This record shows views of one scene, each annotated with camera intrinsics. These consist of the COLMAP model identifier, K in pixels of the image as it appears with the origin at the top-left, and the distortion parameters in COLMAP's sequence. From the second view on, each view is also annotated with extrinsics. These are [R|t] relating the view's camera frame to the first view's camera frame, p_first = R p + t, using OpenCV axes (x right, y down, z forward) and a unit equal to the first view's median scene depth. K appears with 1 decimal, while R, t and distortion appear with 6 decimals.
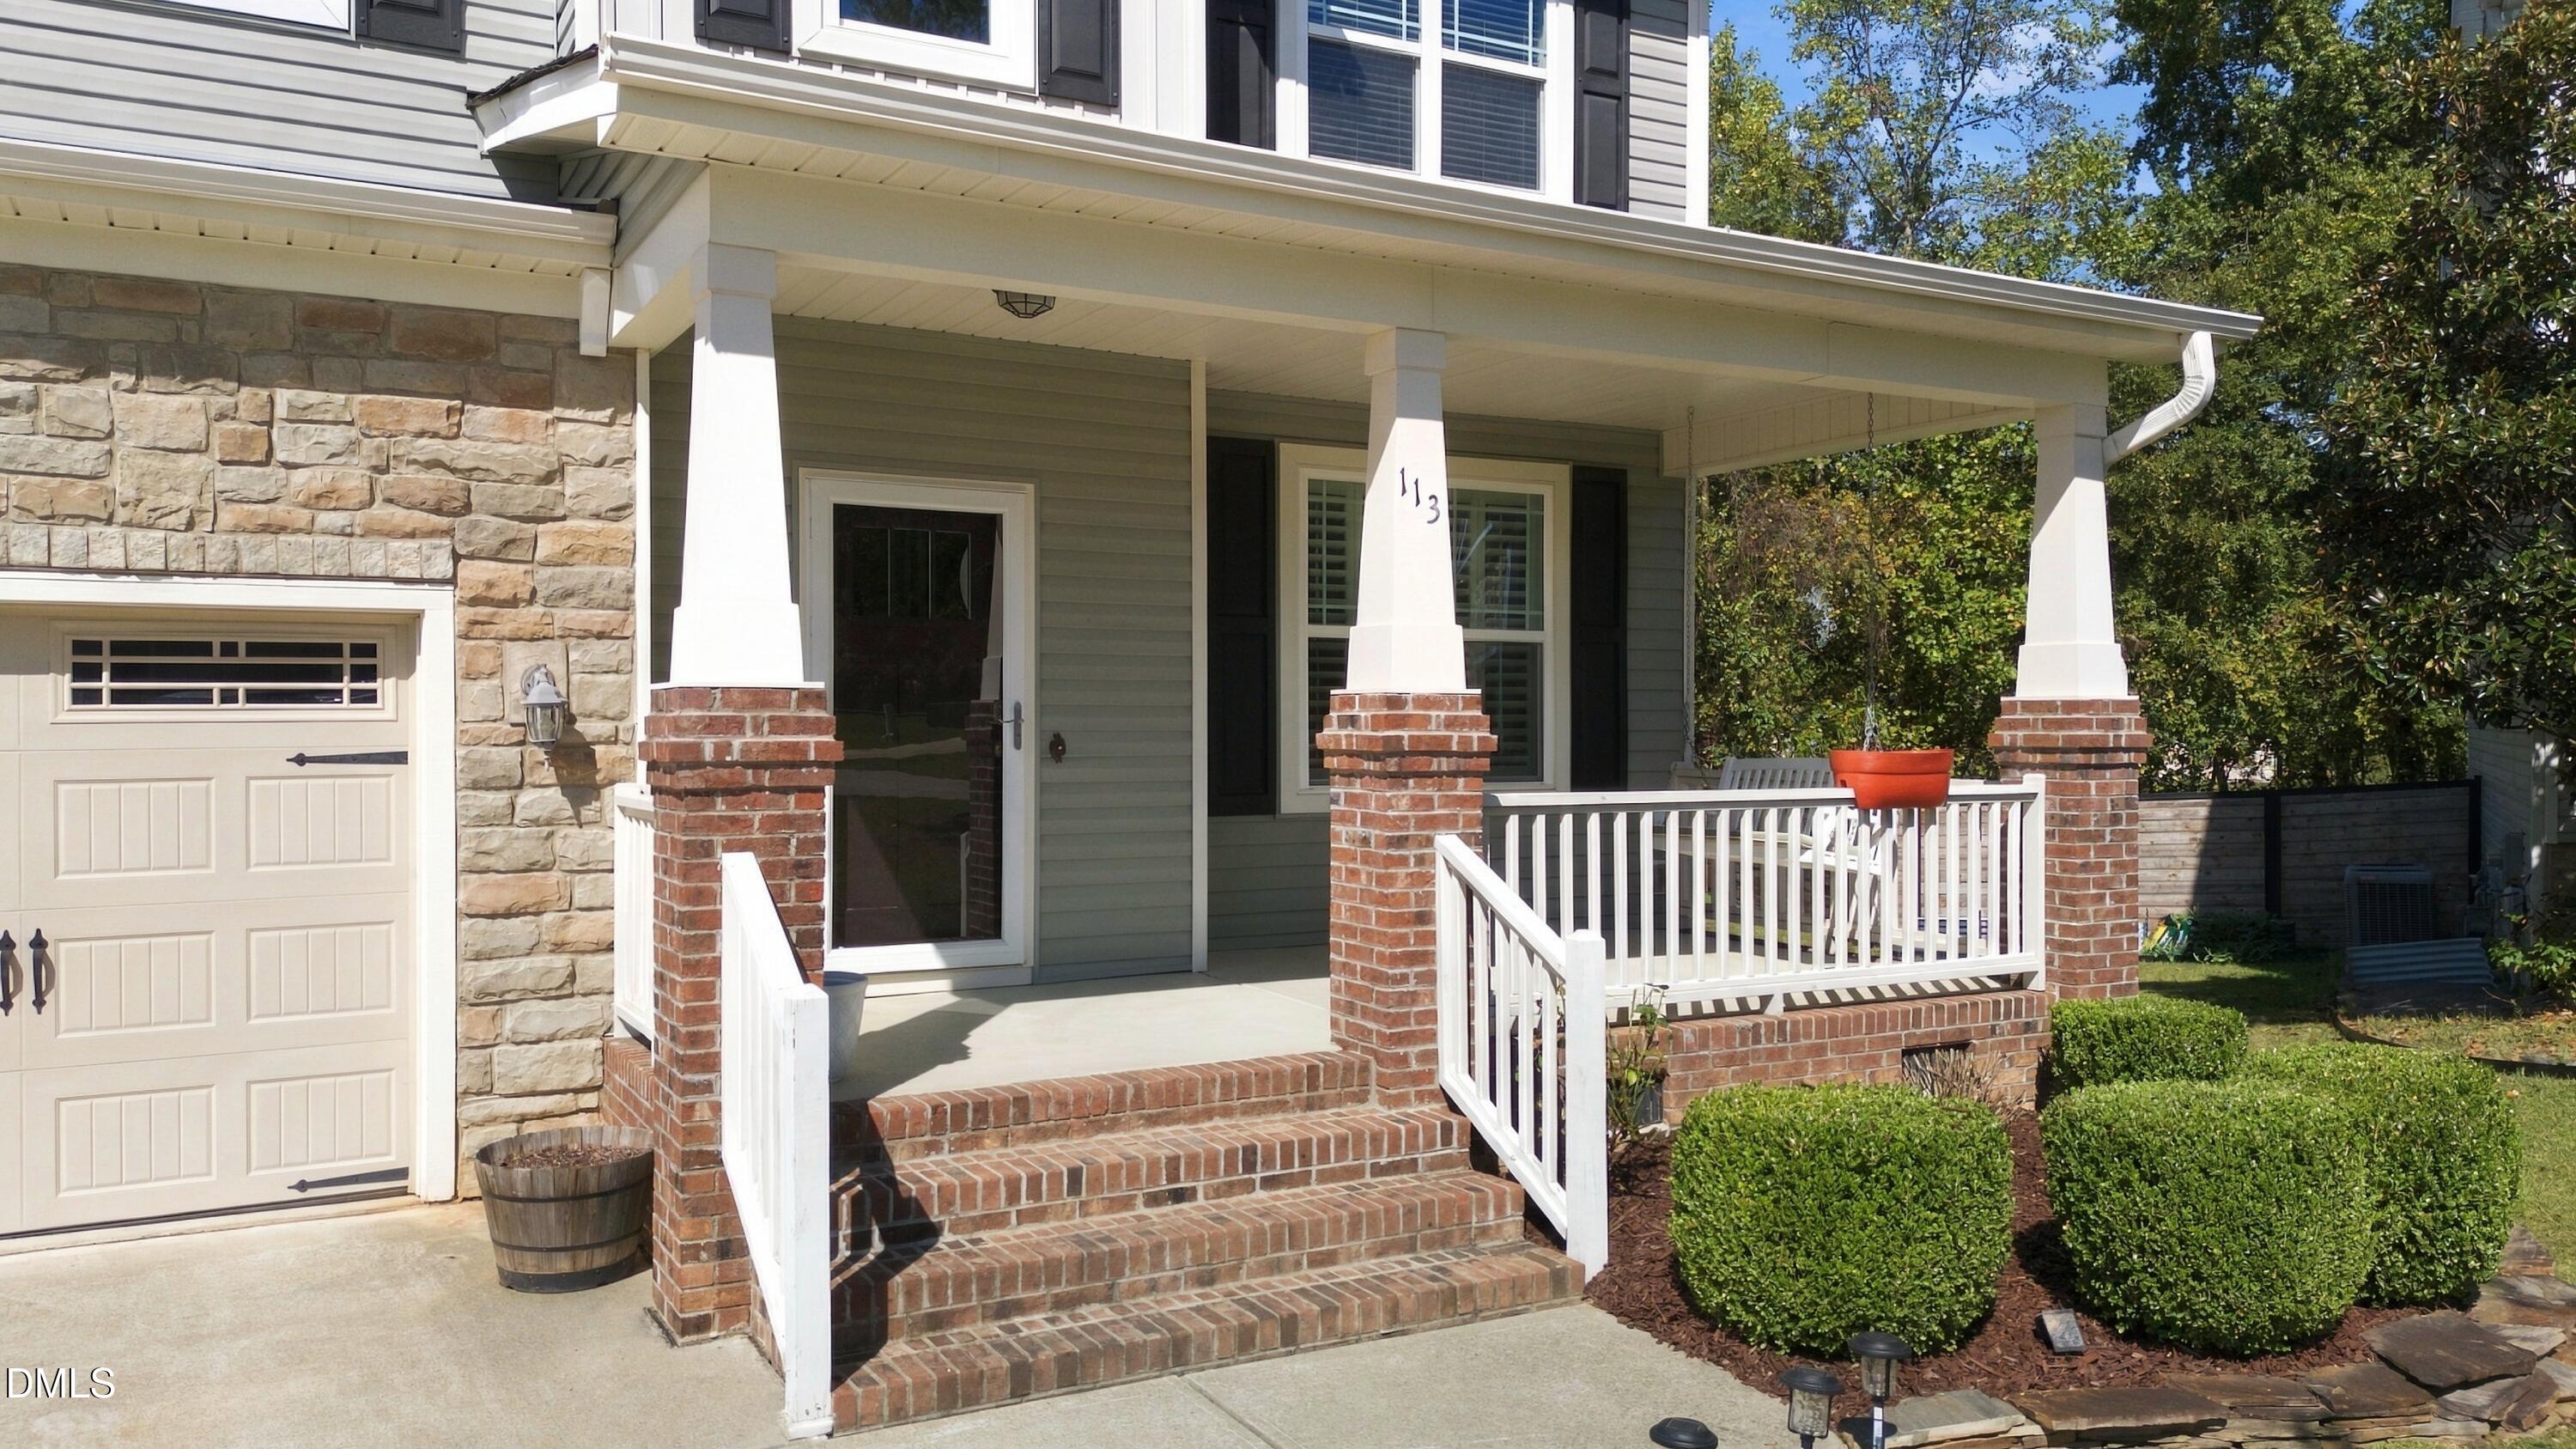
lens RADIAL K [[1884.2, 0, 1288.0], [0, 1884.2, 724.5], [0, 0, 1]] dist [0.097809, -0.119333]
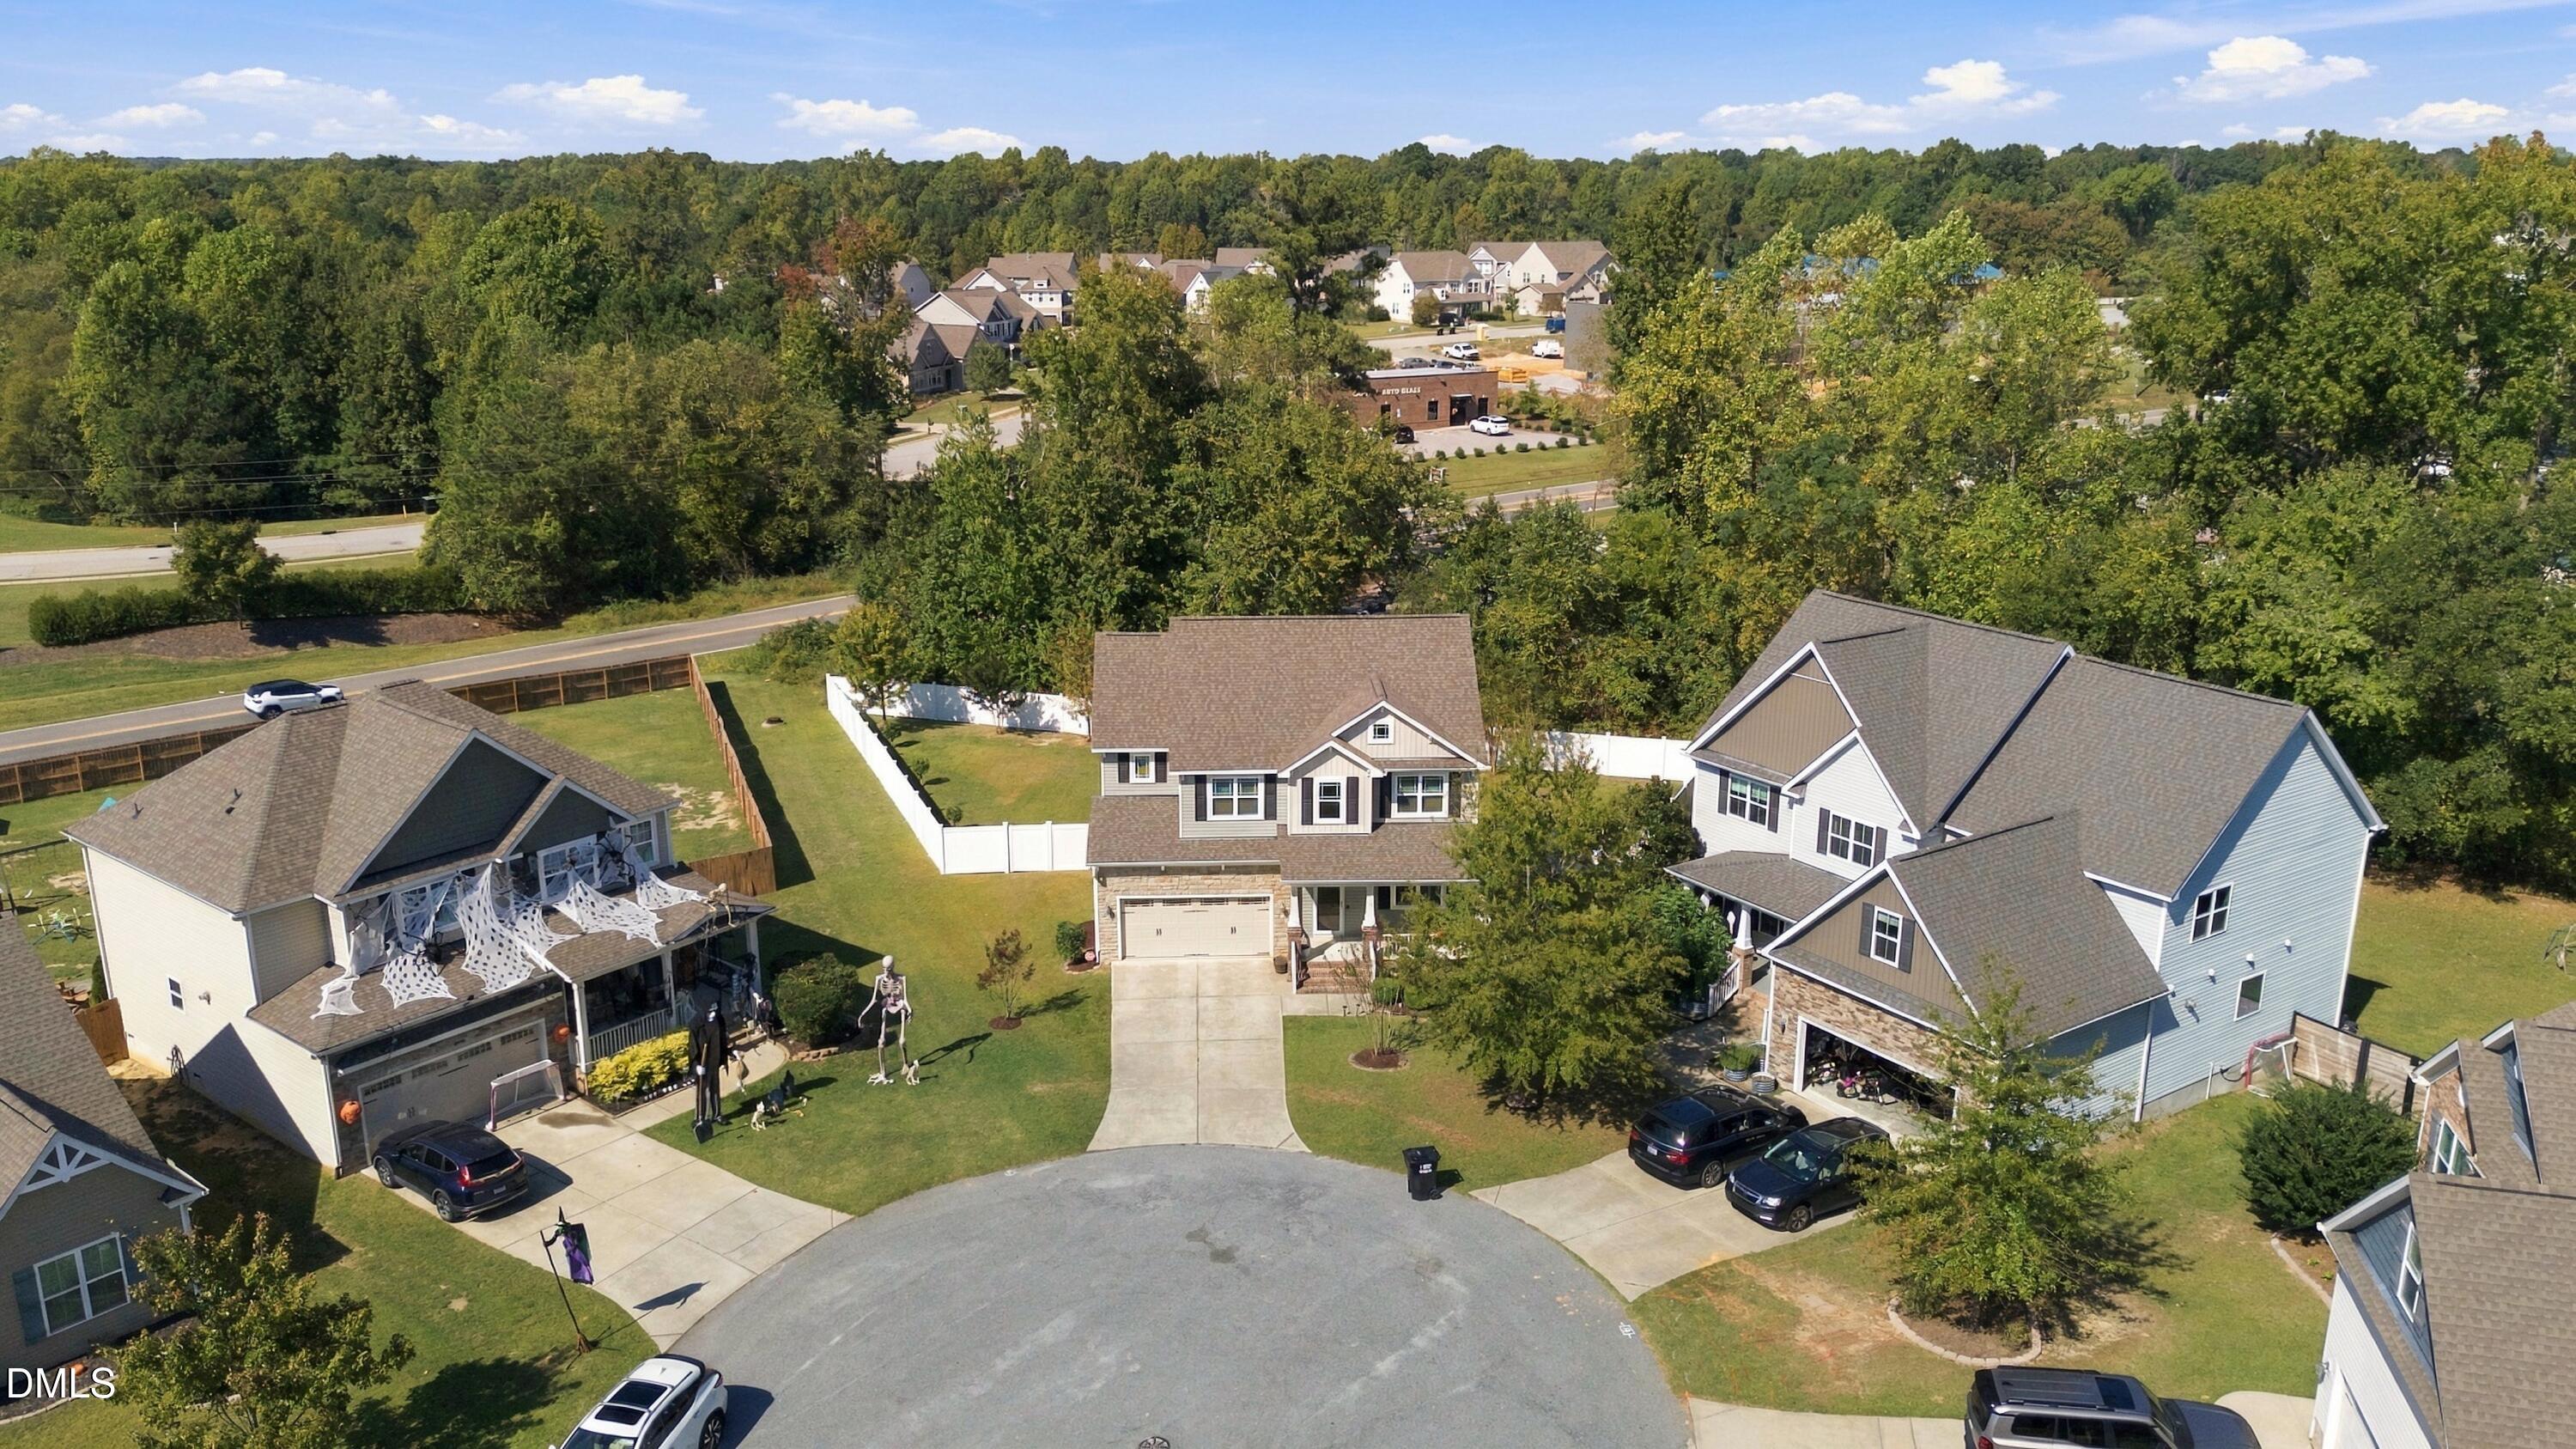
lens RADIAL K [[1874.5, 0, 1277.0], [0, 1874.5, 724.2], [0, 0, 1]] dist [0.161431, -0.309609]
pose [[0.892008, 0.127069, -0.433792, 3.367066], [-0.002292, 0.960934, 0.276770, -3.341388], [0.452015, -0.245886, 0.857451, -6.479271]]
